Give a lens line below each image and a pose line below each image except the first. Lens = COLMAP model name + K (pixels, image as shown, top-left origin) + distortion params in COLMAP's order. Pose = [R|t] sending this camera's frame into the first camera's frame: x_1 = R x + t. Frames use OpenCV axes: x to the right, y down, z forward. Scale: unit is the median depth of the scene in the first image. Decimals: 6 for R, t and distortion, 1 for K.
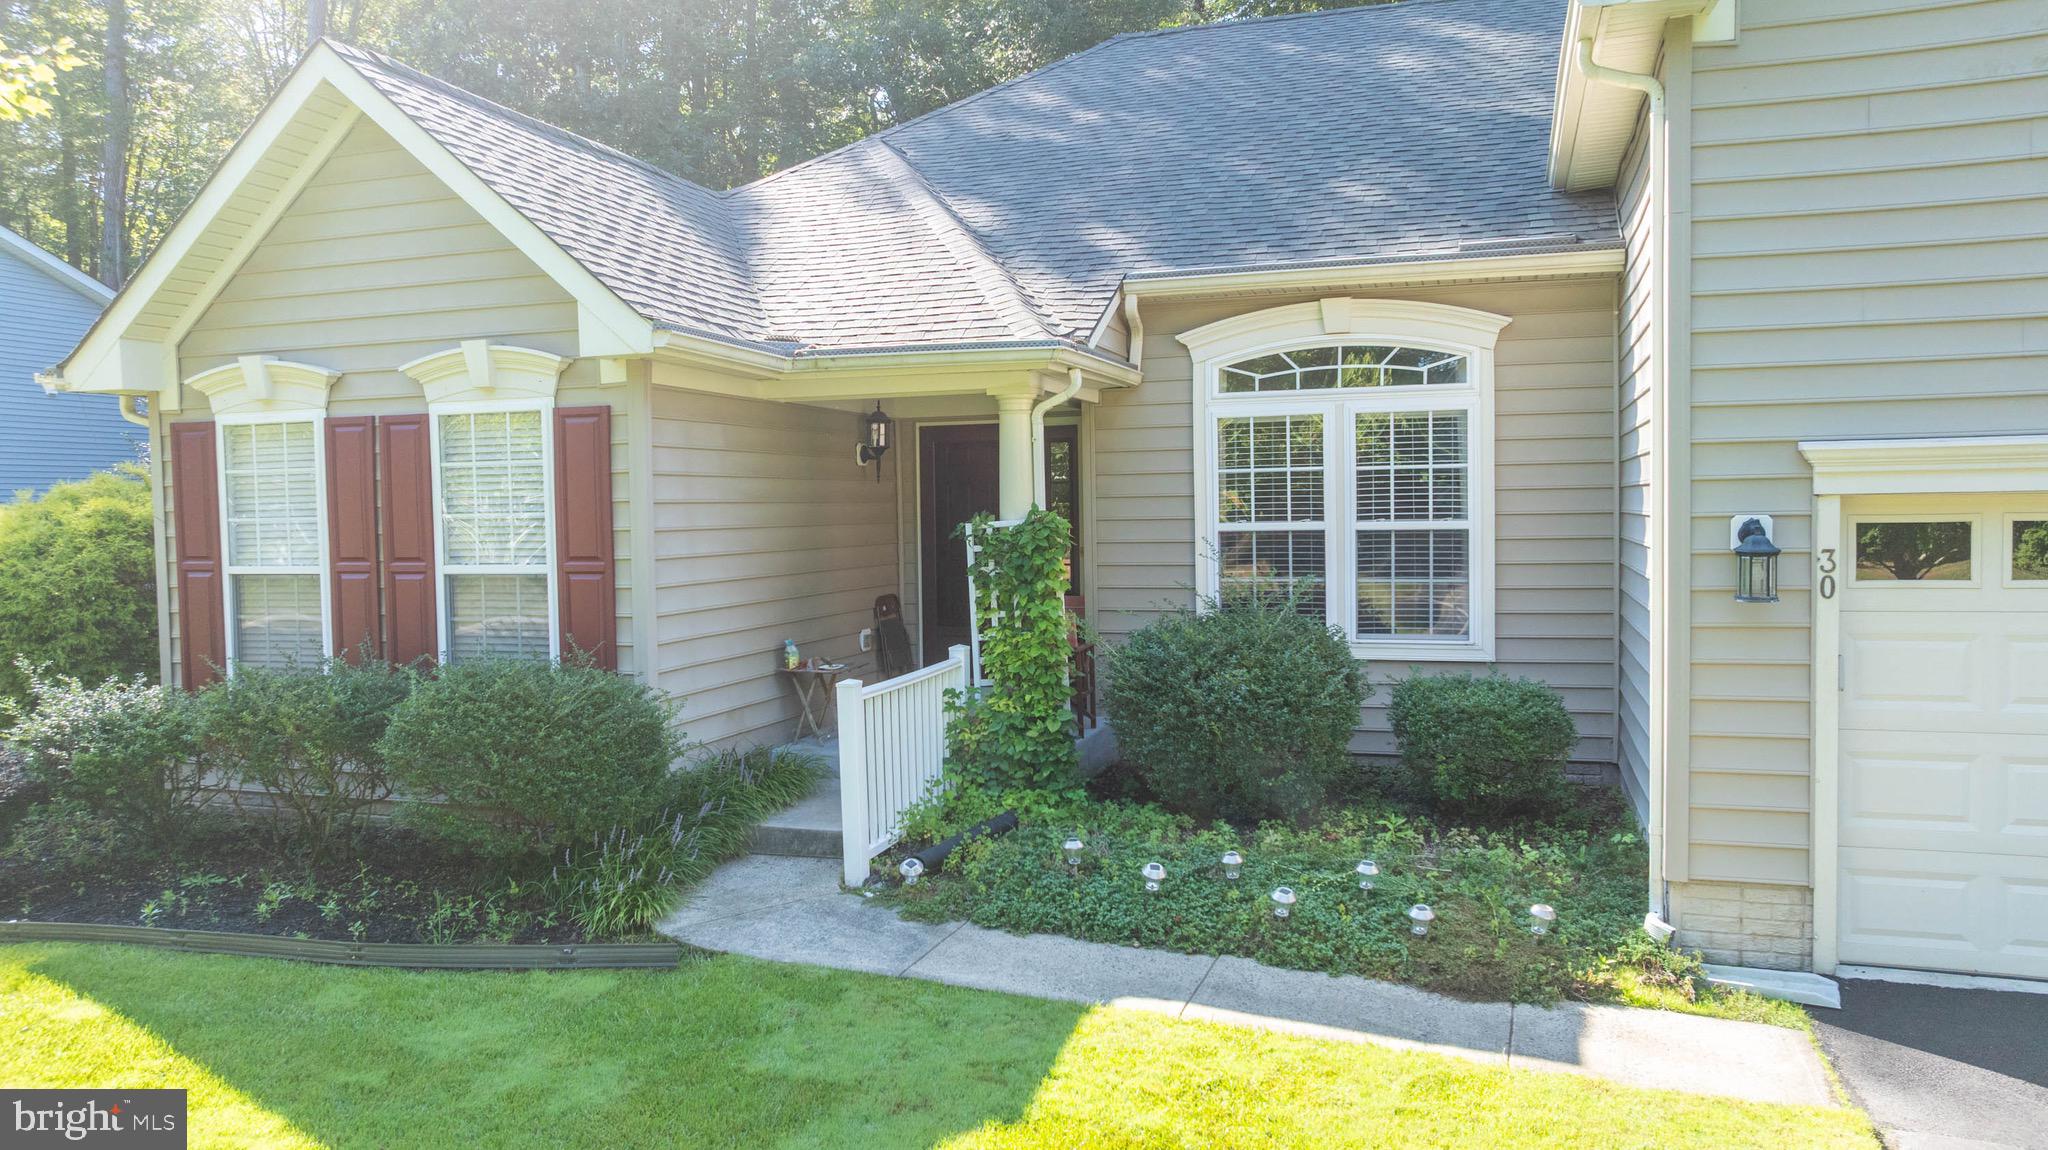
lens RADIAL K [[1470.7, 0, 1024.0], [0, 1470.7, 575.0], [0, 0, 1]] dist [-0.006216, -0.001520]
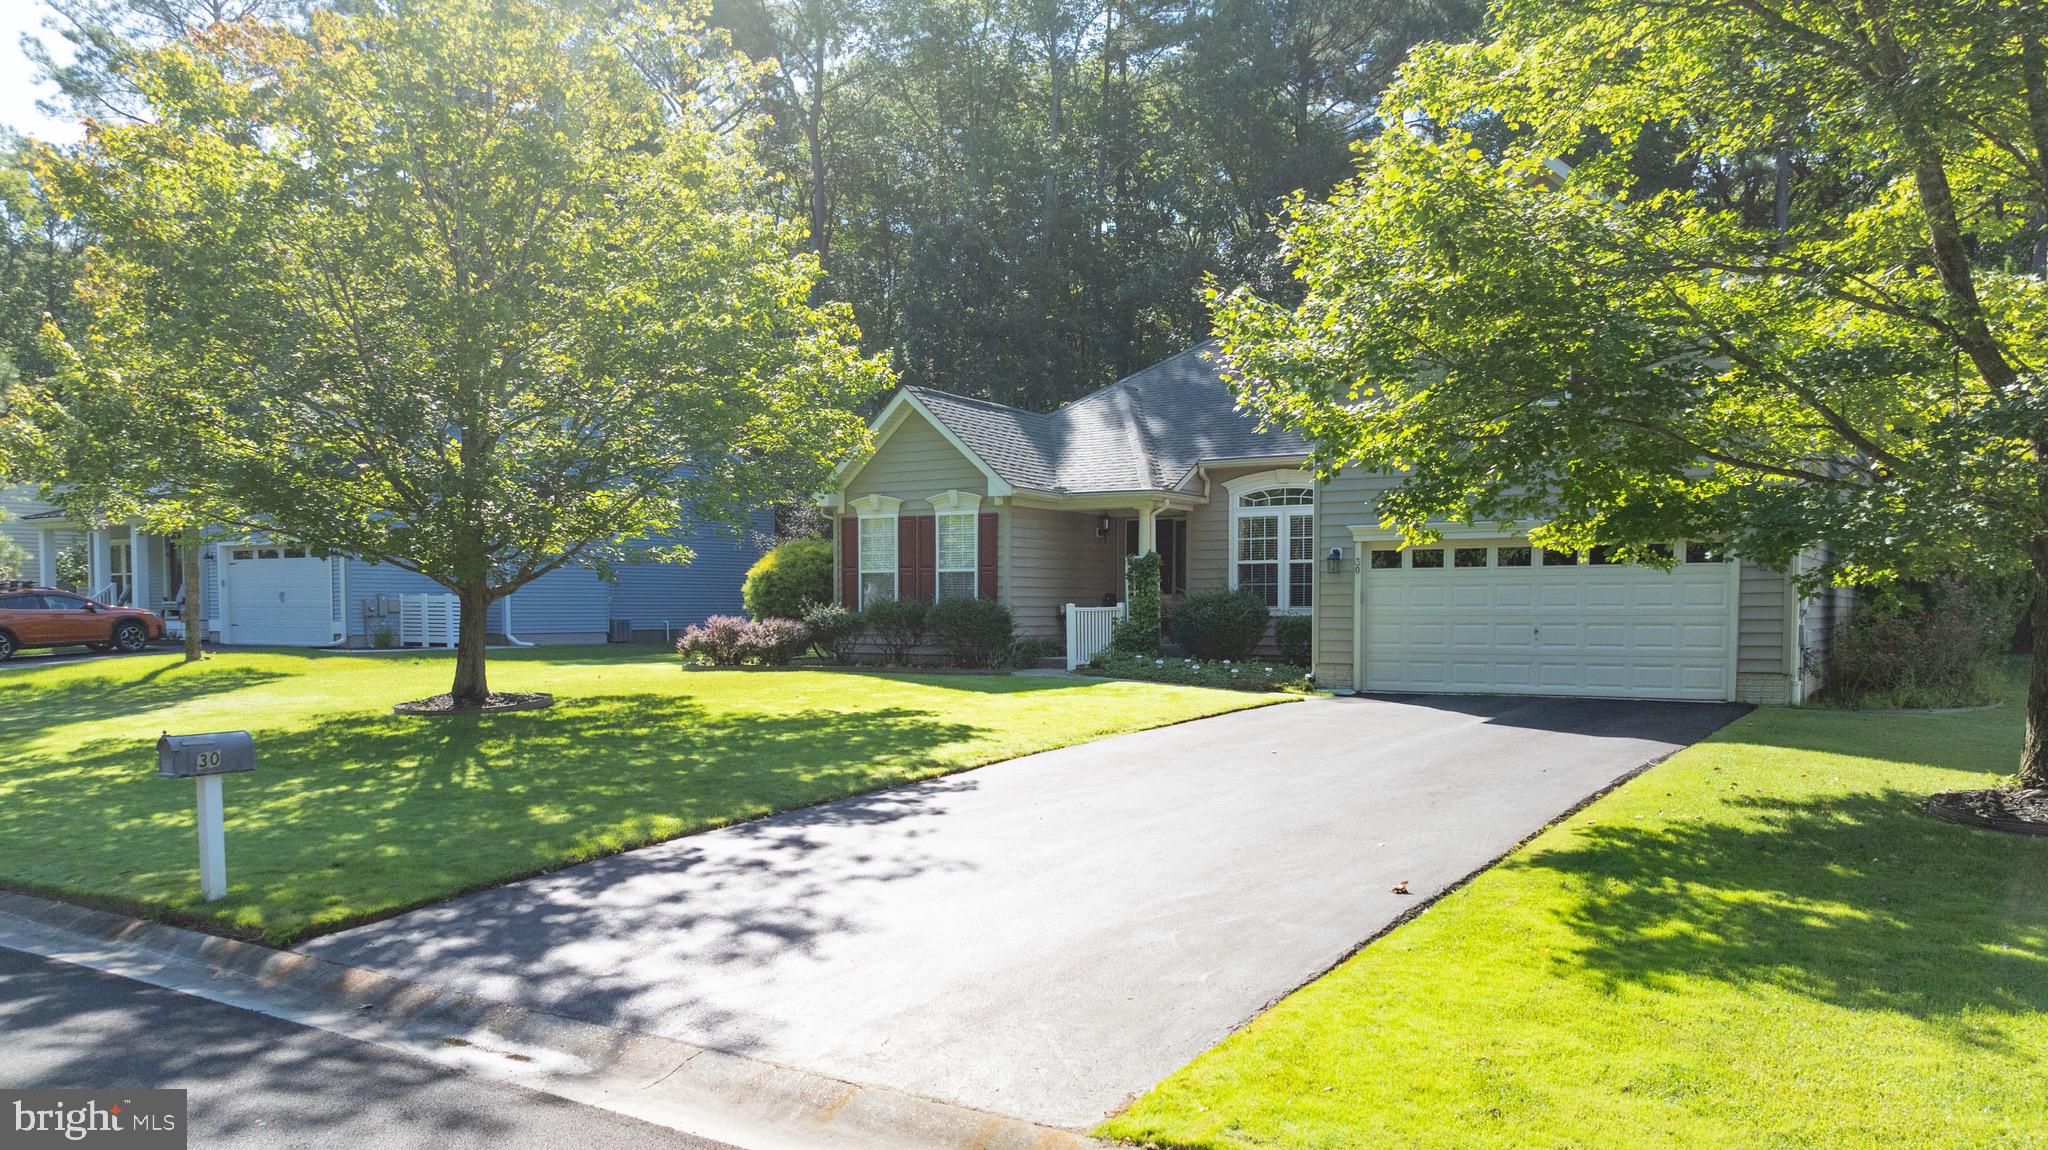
lens RADIAL K [[1470.7, 0, 1024.0], [0, 1470.7, 575.0], [0, 0, 1]] dist [-0.006216, -0.001520]
pose [[0.966833, 0.011871, -0.255134, 0.443458], [-0.027930, 0.997843, -0.059411, 0.154075], [0.253878, 0.064566, 0.965079, -1.544431]]
